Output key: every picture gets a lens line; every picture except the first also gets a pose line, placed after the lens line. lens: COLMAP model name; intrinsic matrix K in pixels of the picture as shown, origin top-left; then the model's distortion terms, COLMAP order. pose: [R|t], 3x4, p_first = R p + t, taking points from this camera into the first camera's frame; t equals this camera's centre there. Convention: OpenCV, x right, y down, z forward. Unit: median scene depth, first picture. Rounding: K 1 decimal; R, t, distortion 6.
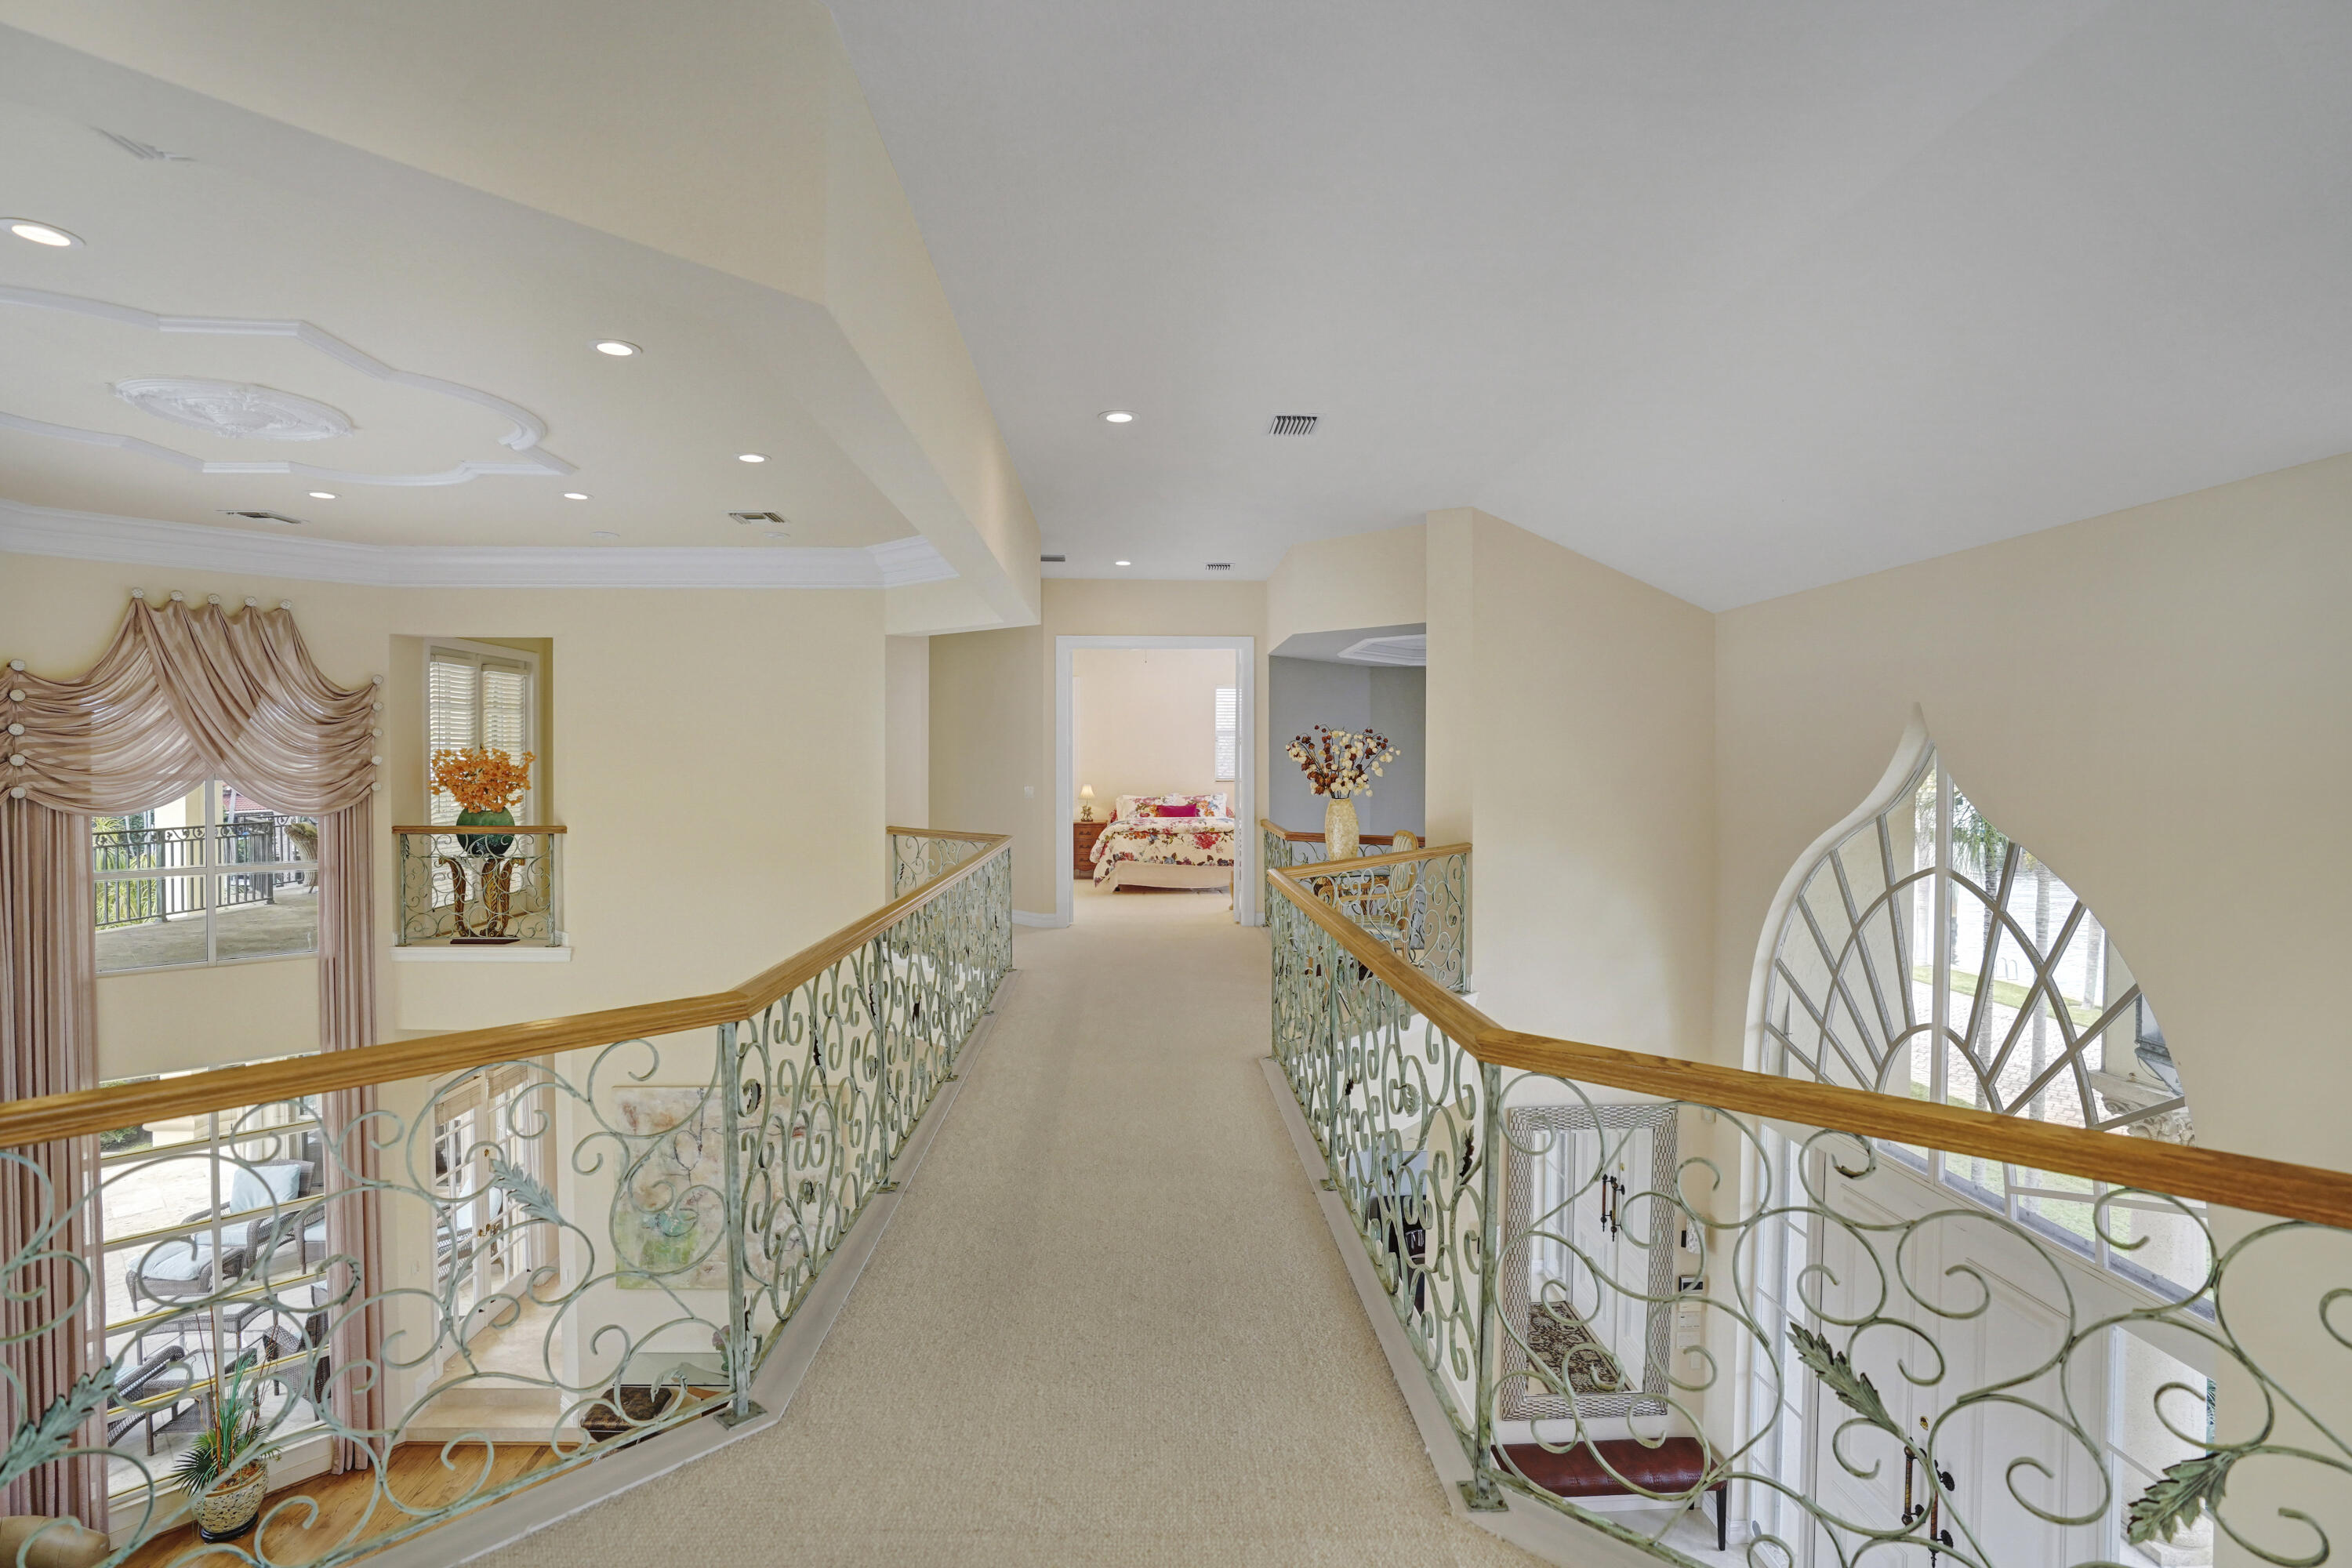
lens RADIAL K [[1117.7, 0, 1172.2], [0, 1117.7, 804.4], [0, 0, 1]] dist [-0.028365, 0.001397]
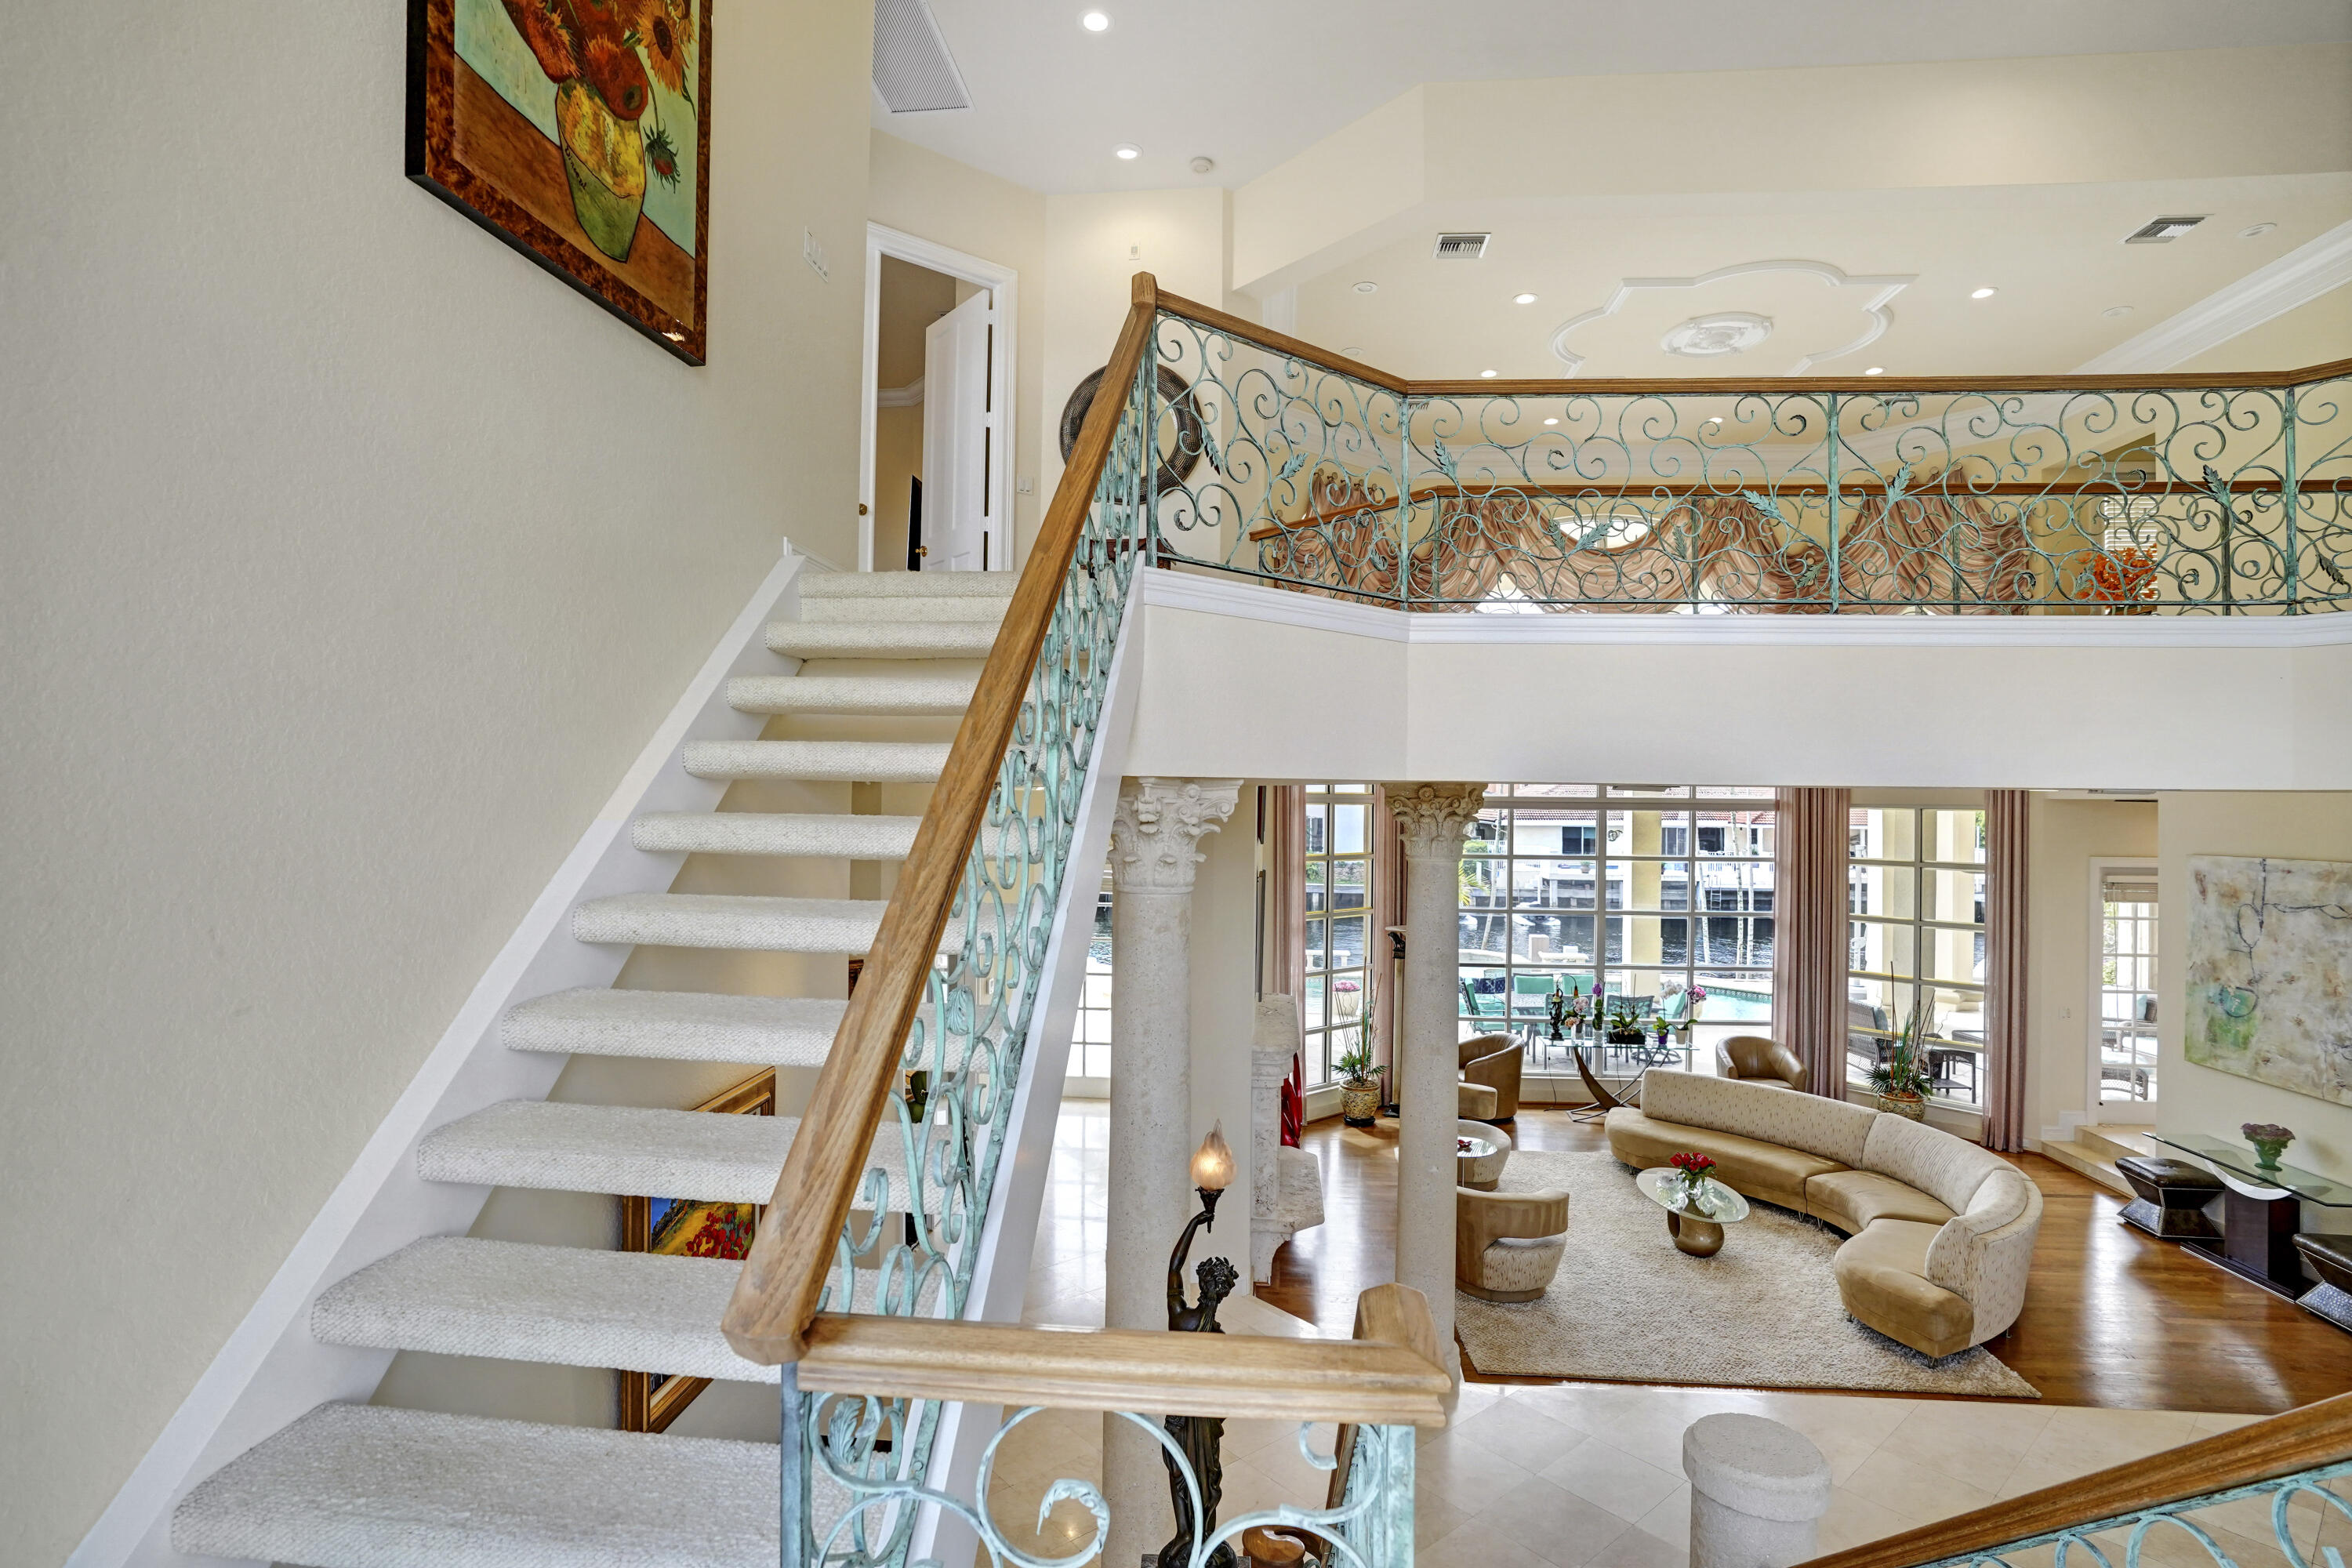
lens RADIAL K [[1117.7, 0, 1172.2], [0, 1117.7, 804.4], [0, 0, 1]] dist [-0.028365, 0.001397]
pose [[-0.137160, -0.003247, -0.990544, 0.595859], [-0.044867, 0.998989, 0.002938, 0.249145], [0.989532, 0.044846, -0.137167, 0.225250]]
